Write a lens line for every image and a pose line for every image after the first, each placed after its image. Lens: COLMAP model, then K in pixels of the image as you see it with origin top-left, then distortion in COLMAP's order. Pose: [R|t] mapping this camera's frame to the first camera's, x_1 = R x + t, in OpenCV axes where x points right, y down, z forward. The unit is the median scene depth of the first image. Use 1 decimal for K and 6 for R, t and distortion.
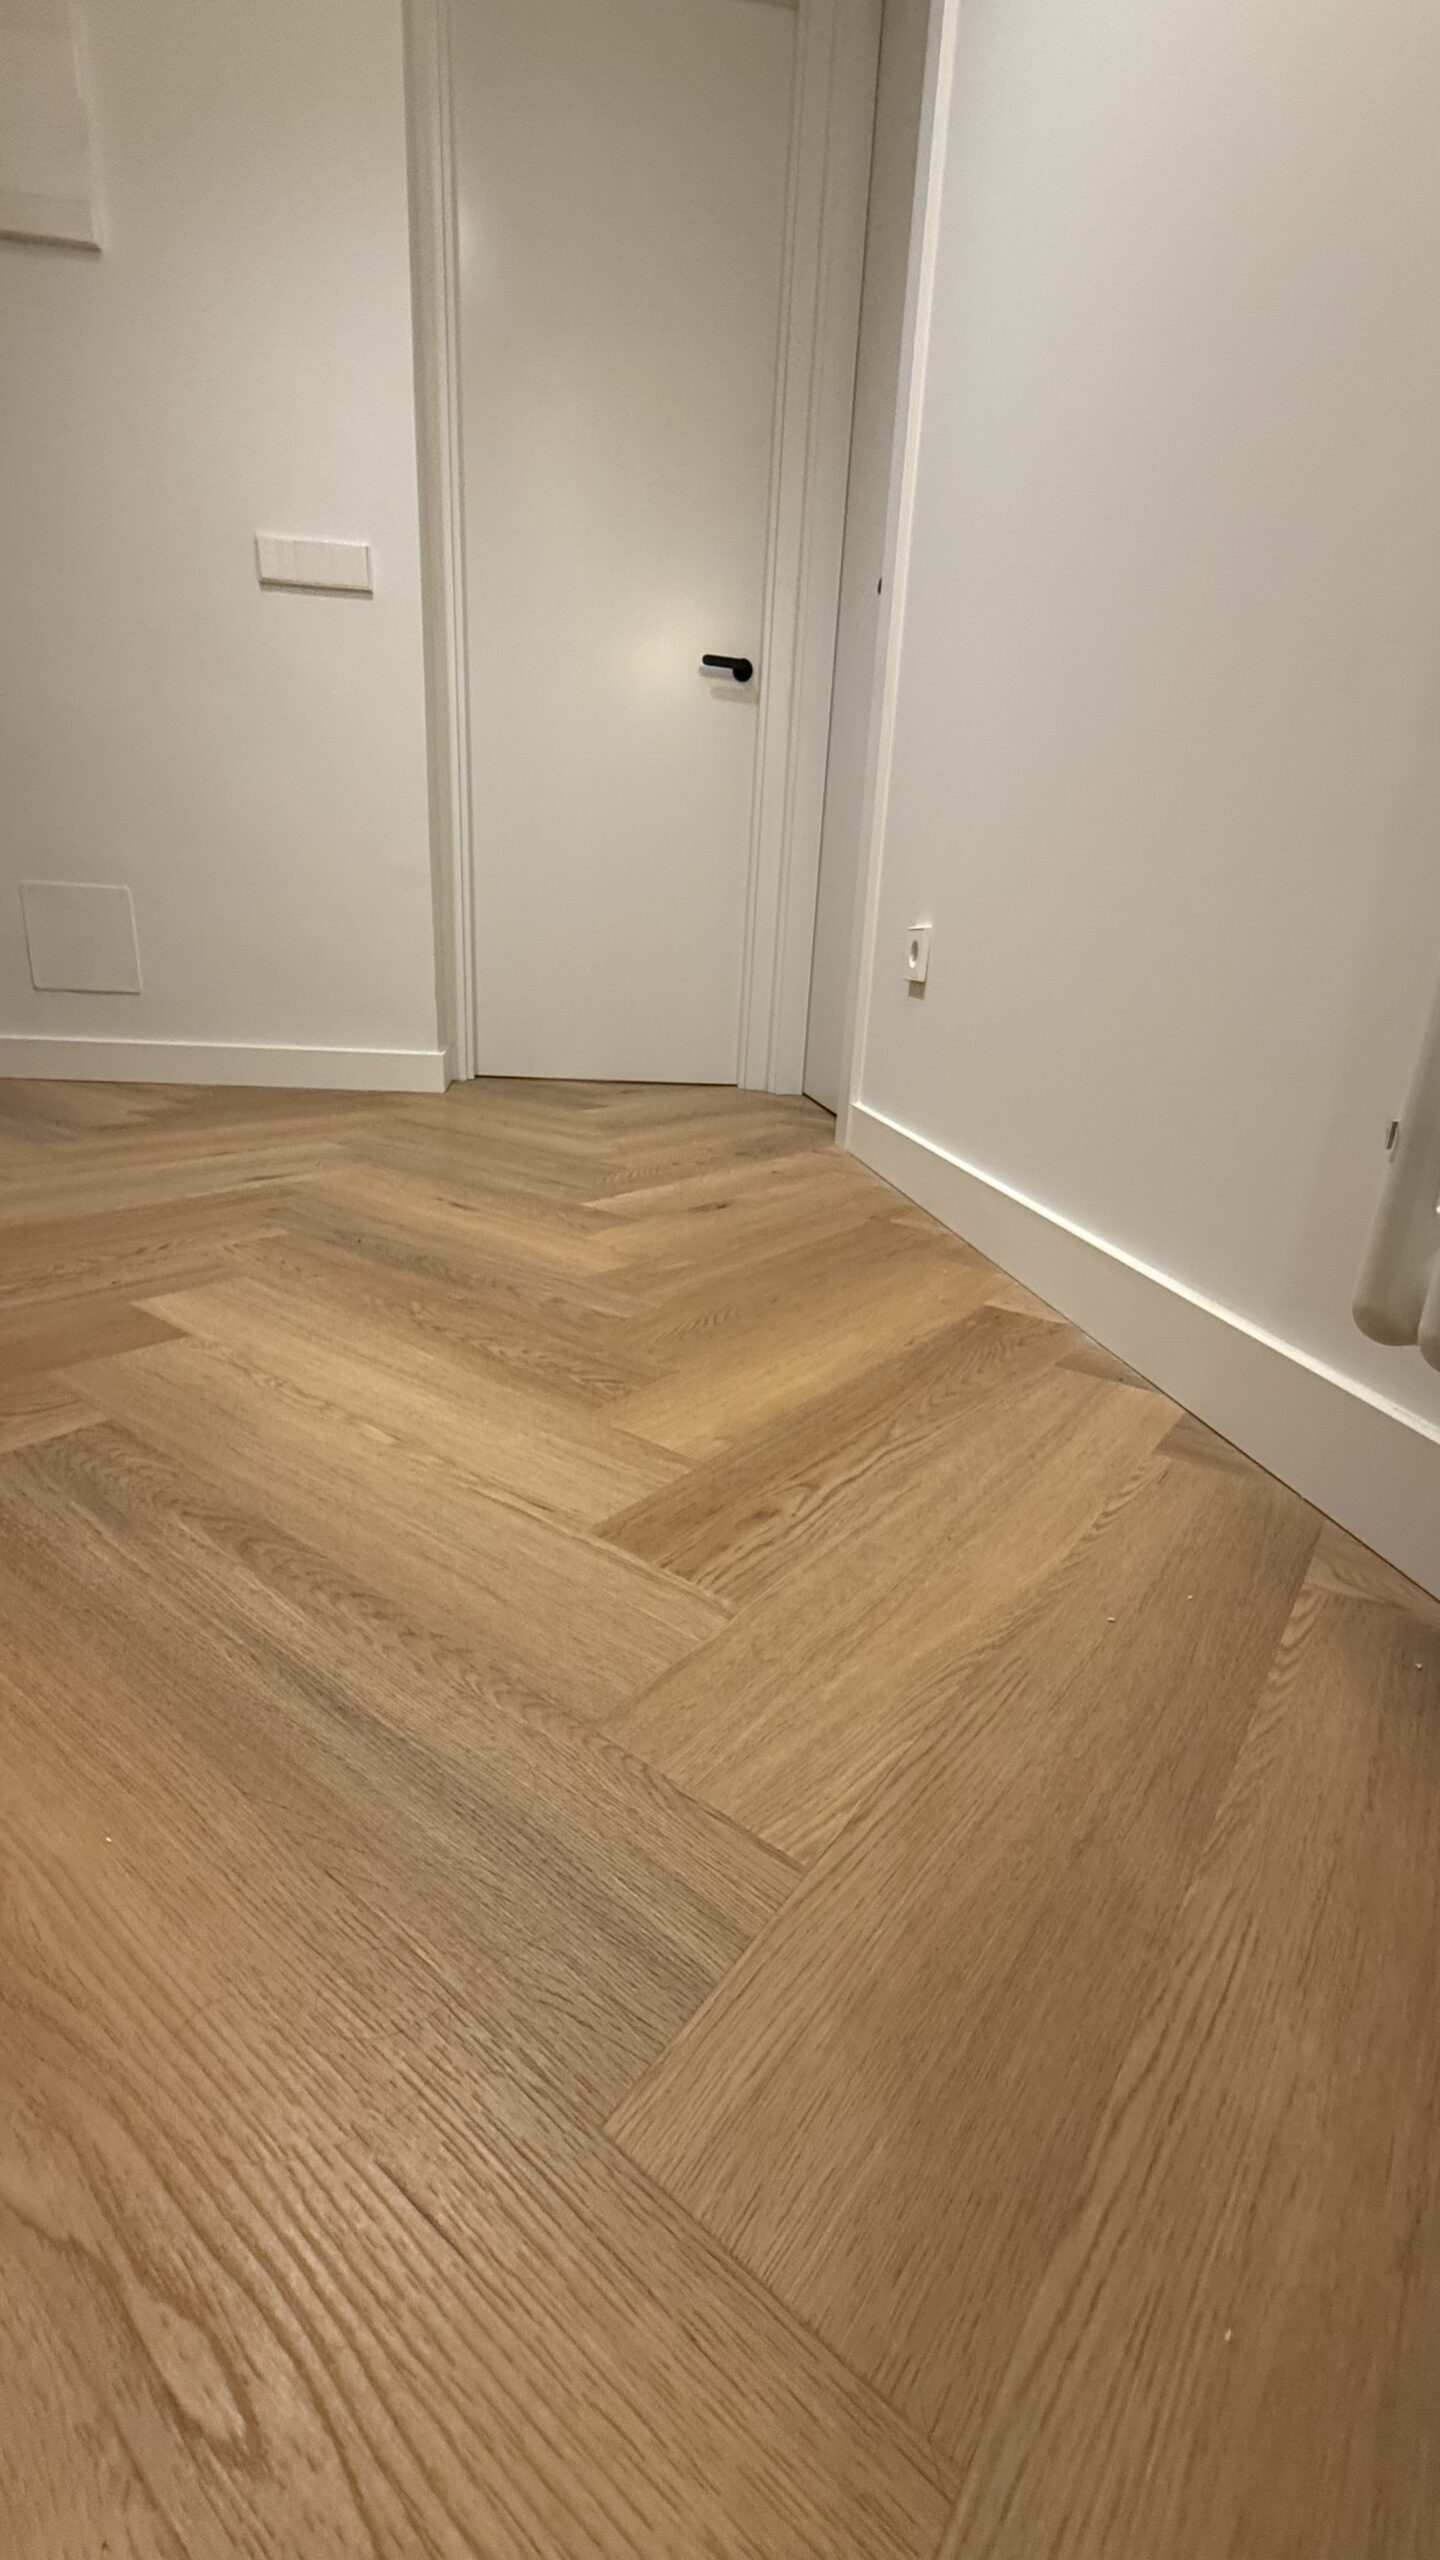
lens RADIAL K [[1026.8, 0, 729.9], [0, 1026.8, 1283.0], [0, 0, 1]] dist [0.000237, 0.000376]
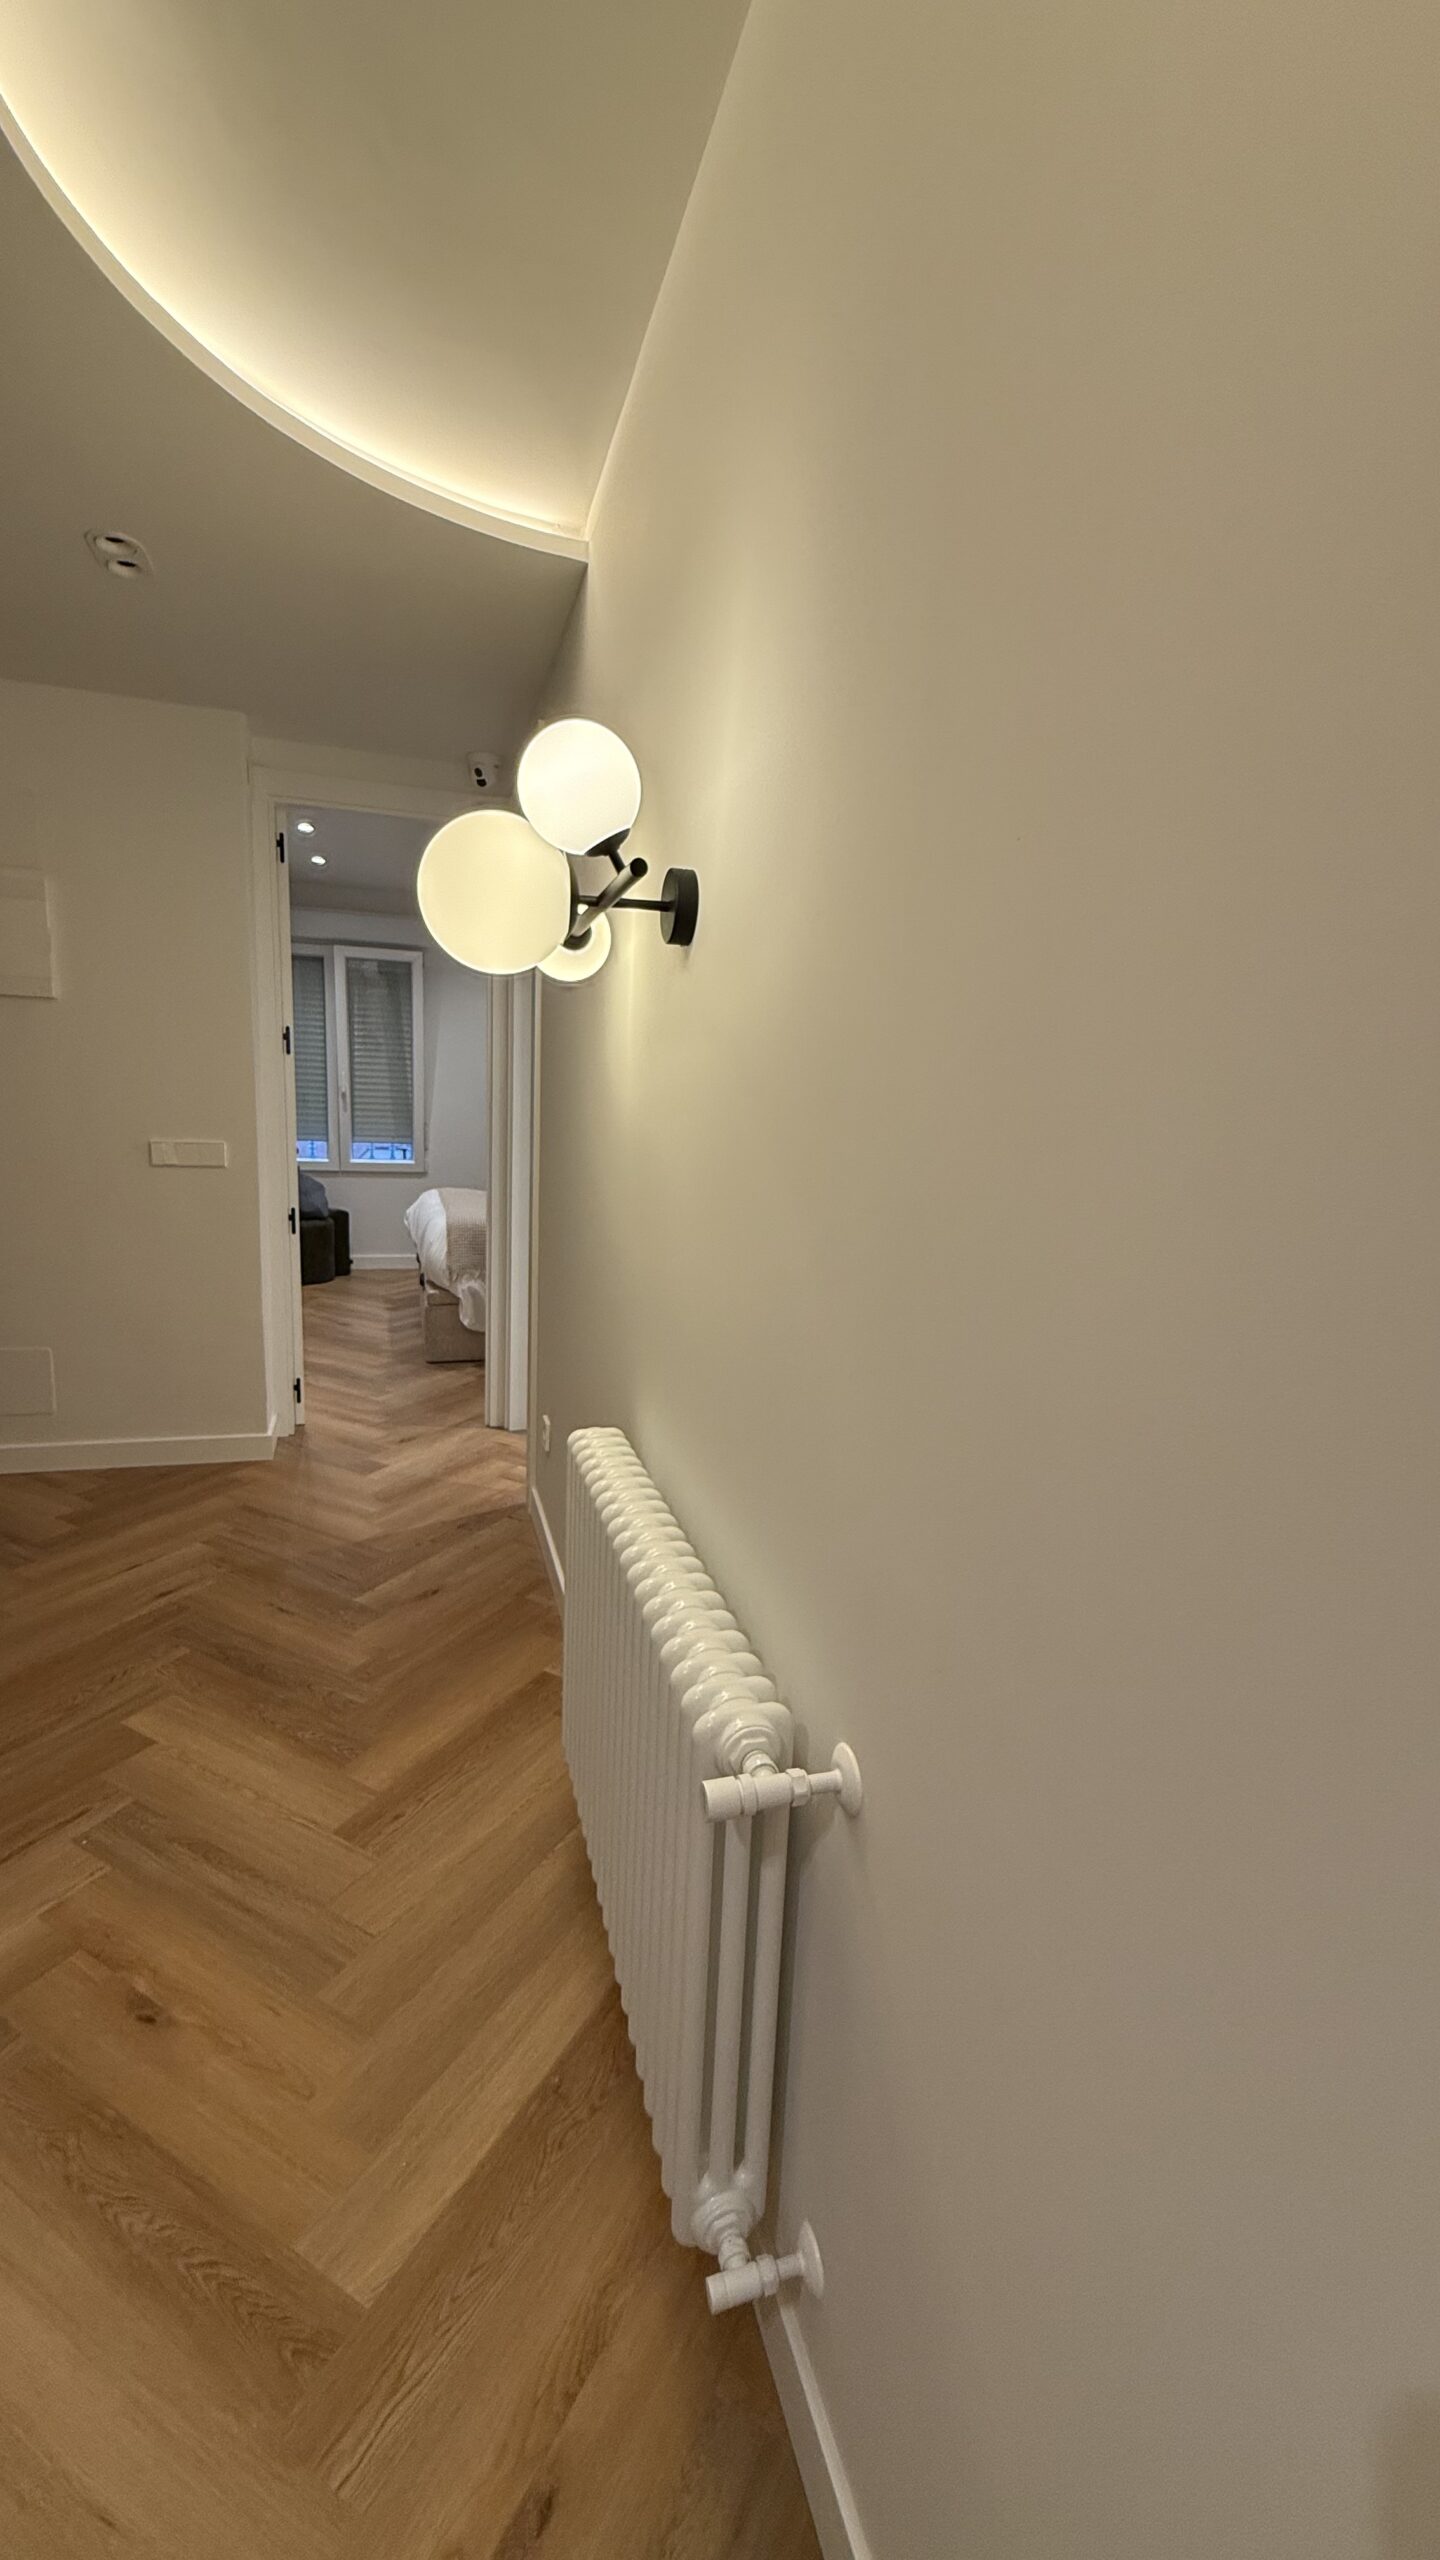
lens RADIAL K [[1026.8, 0, 729.9], [0, 1026.8, 1283.0], [0, 0, 1]] dist [0.000237, 0.000376]
pose [[0.987604, -0.034082, 0.153224, 0.453158], [0.051351, 0.992582, -0.110202, -0.714781], [-0.148332, 0.116704, 0.982027, -1.696708]]
